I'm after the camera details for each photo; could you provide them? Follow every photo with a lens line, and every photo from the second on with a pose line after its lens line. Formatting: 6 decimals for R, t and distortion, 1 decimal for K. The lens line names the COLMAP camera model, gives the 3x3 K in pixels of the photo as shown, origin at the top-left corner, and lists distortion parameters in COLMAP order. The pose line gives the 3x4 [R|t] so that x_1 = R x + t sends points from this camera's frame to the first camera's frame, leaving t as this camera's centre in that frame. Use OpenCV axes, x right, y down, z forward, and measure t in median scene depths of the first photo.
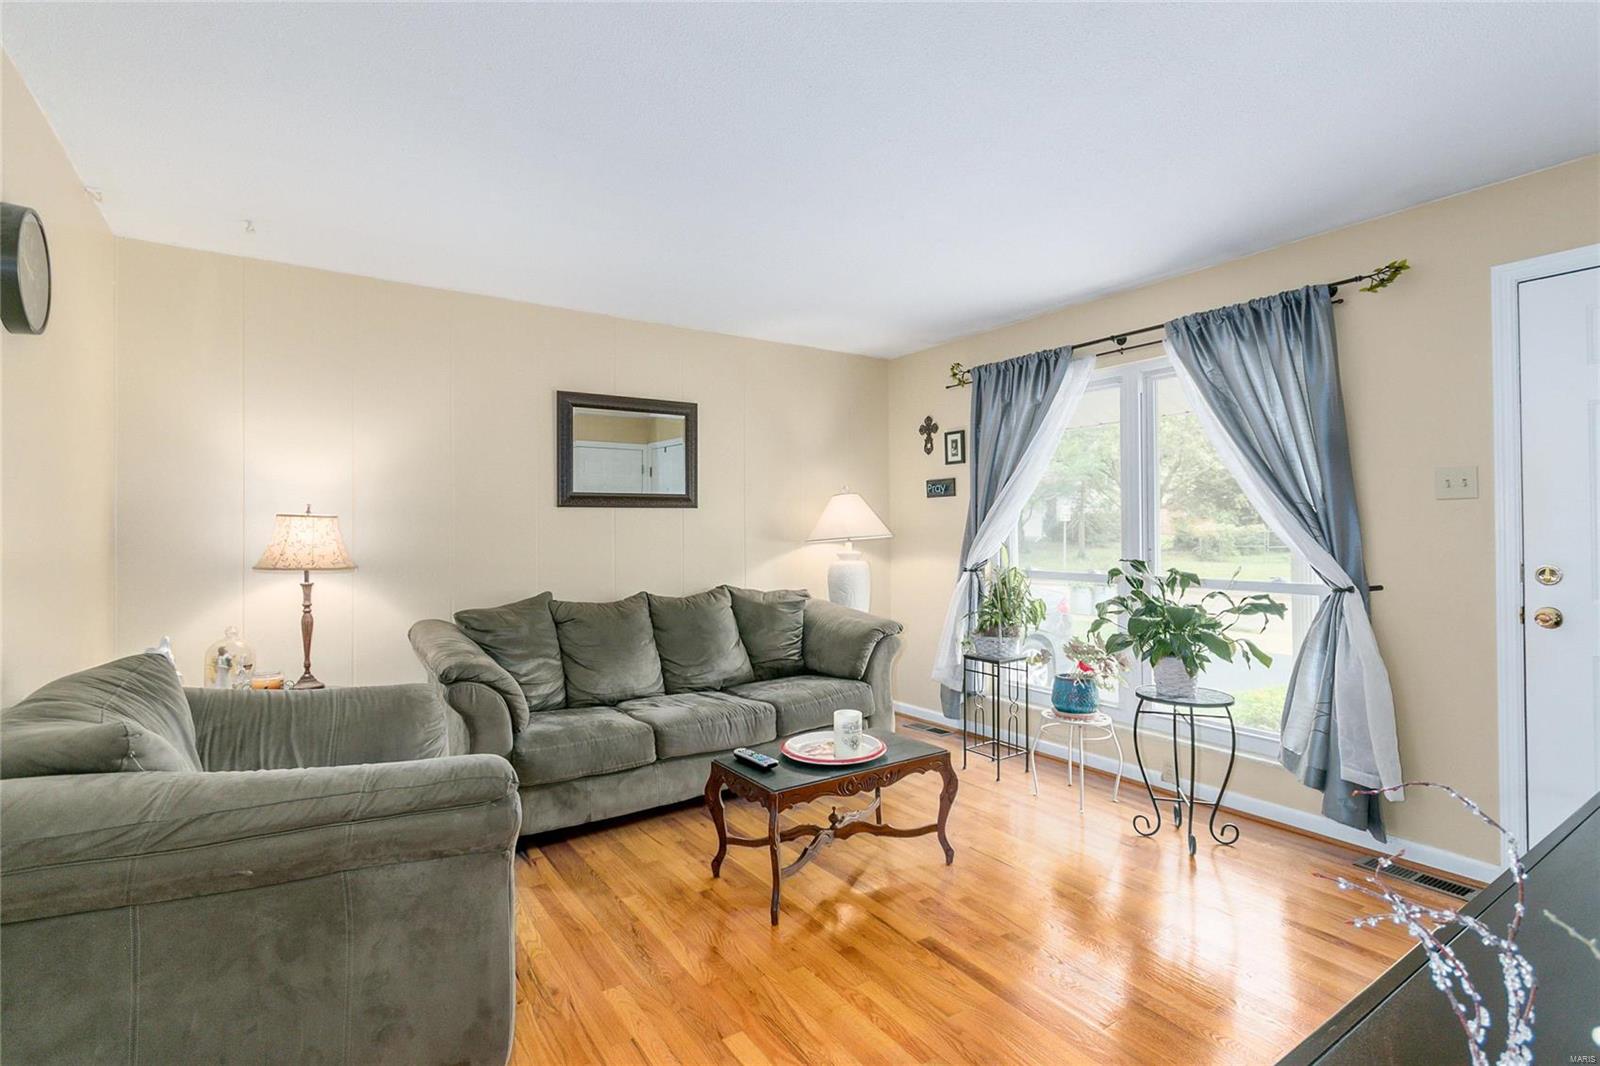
lens RADIAL K [[755.7, 0, 807.2], [0, 755.7, 523.0], [0, 0, 1]] dist [0.007102, -0.001137]
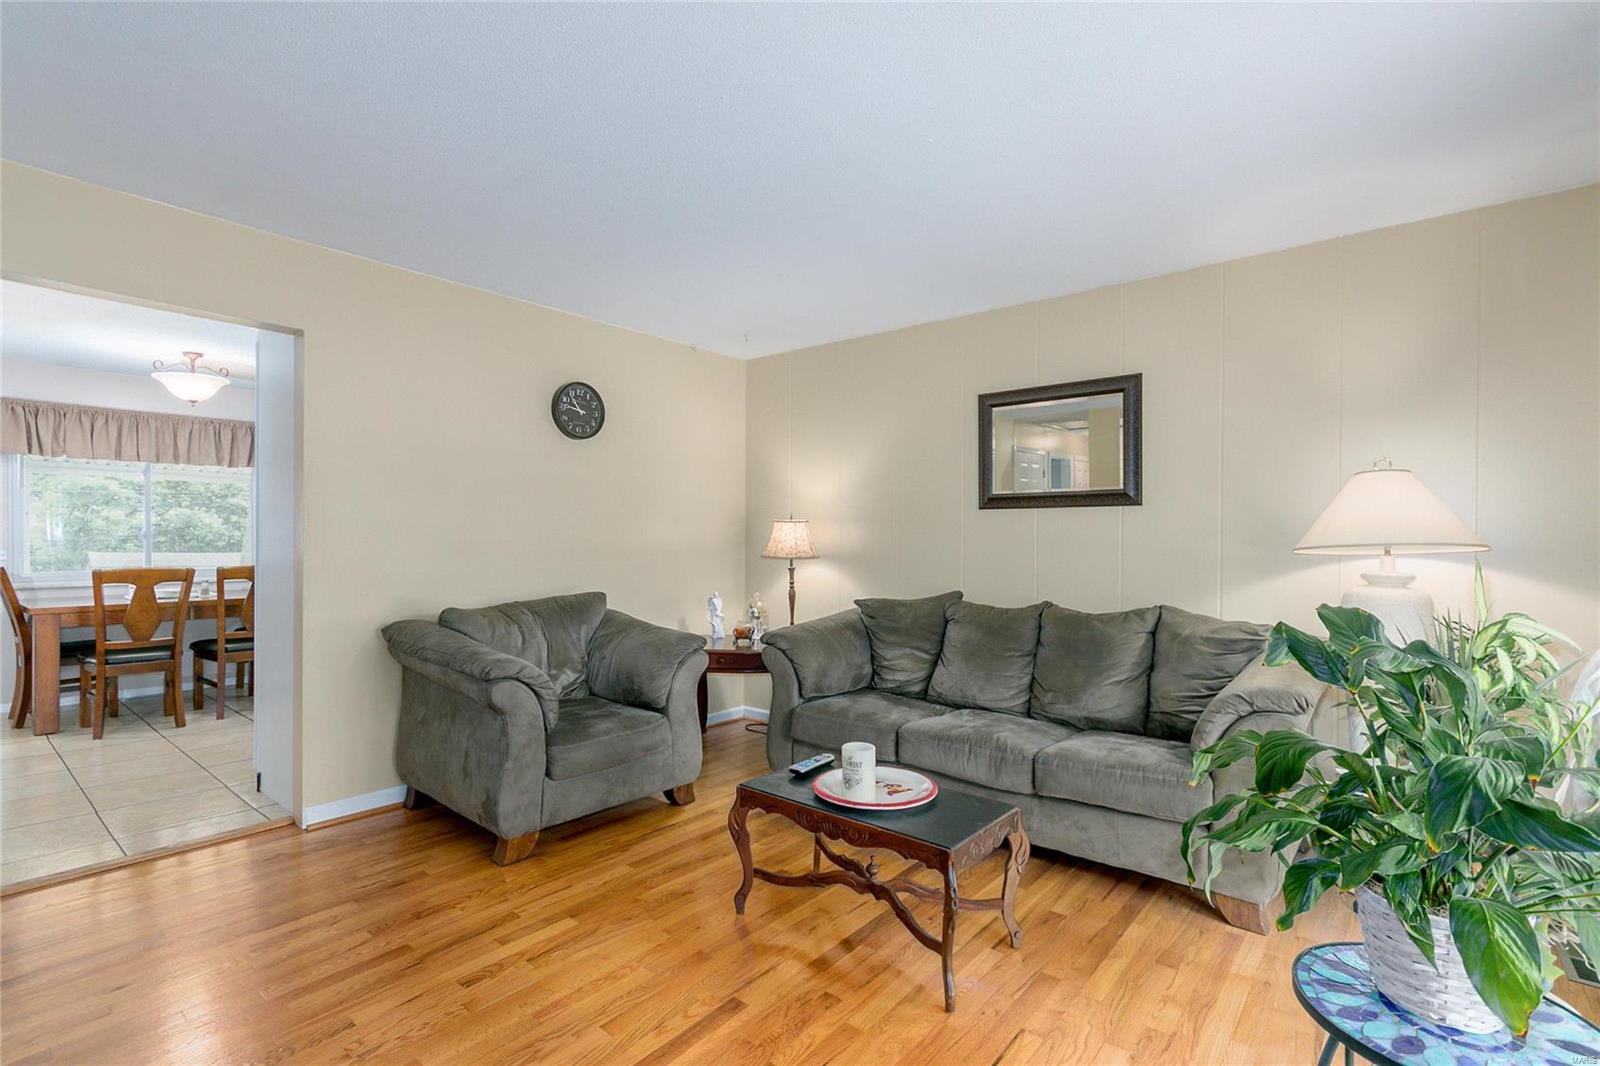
lens RADIAL K [[755.7, 0, 790.0], [0, 755.7, 541.8], [0, 0, 1]] dist [0.007102, -0.001137]
pose [[0.256649, 0.015484, -0.966381, 0.656902], [0.002955, 0.999854, 0.016805, 0.004978], [0.966500, -0.007168, 0.256566, 0.548867]]
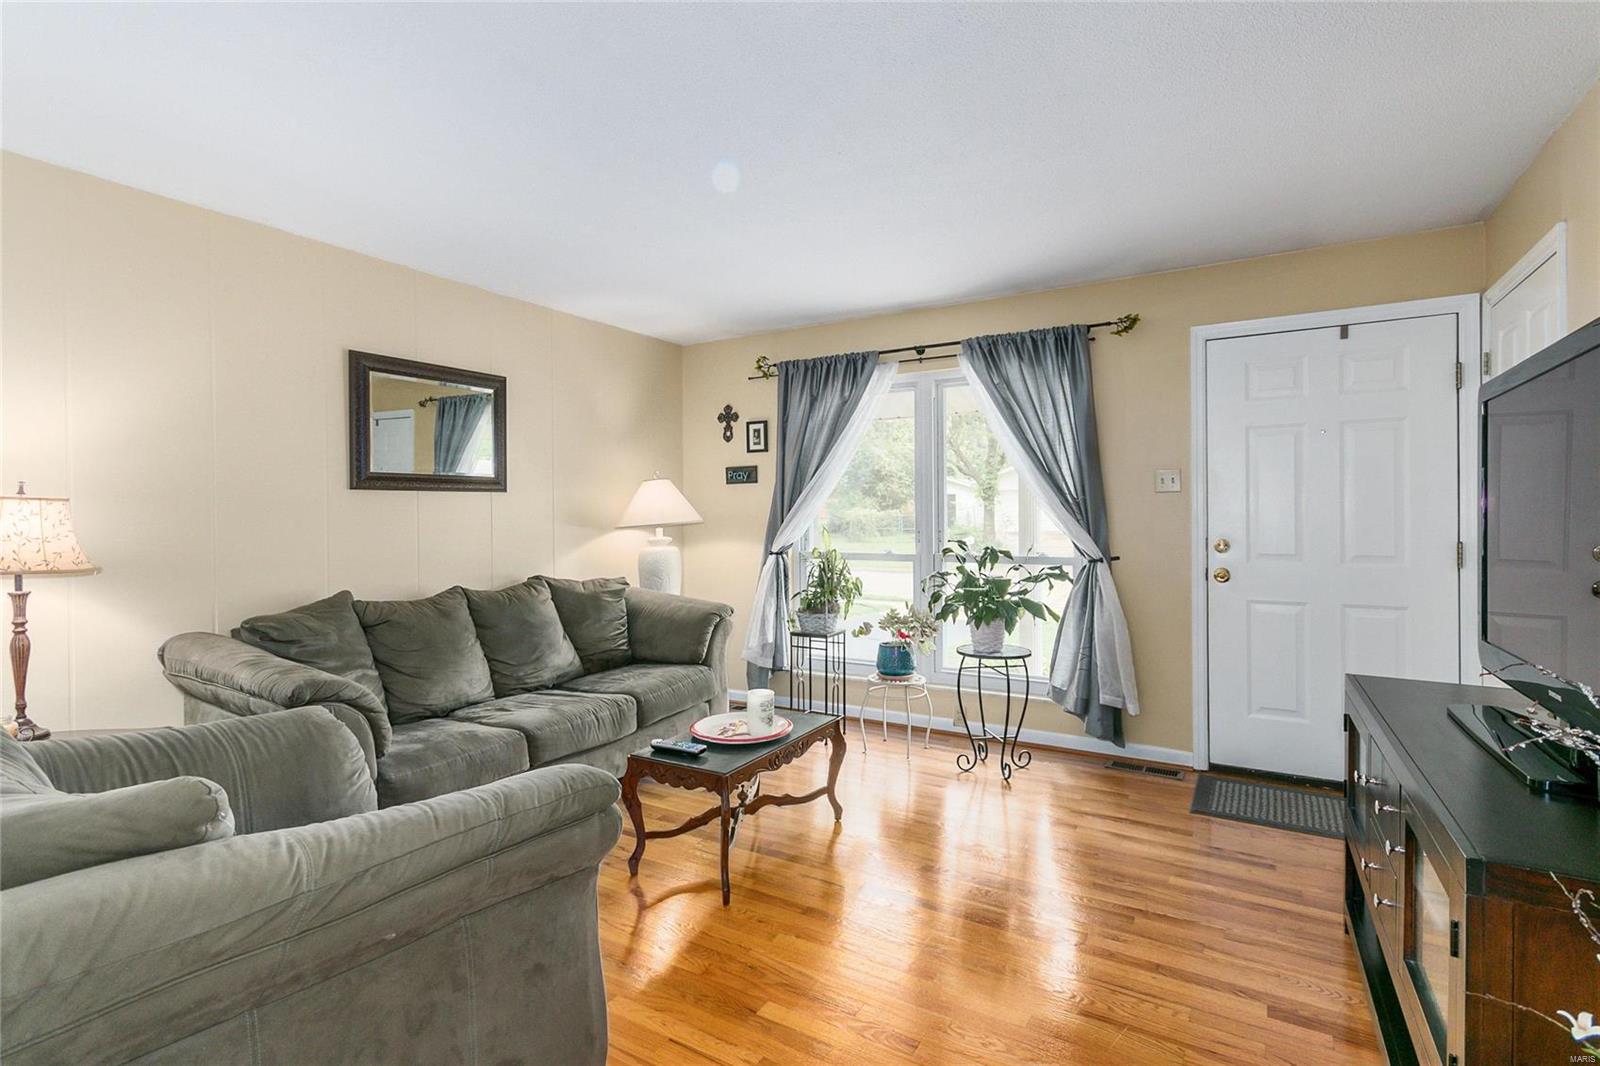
lens RADIAL K [[755.7, 0, 809.8], [0, 755.7, 517.8], [0, 0, 1]] dist [0.007102, -0.001137]
pose [[0.904303, -0.003859, 0.426873, -0.255293], [-0.001684, 0.999919, 0.012606, -0.001217], [-0.426887, -0.012119, 0.904224, 0.026541]]
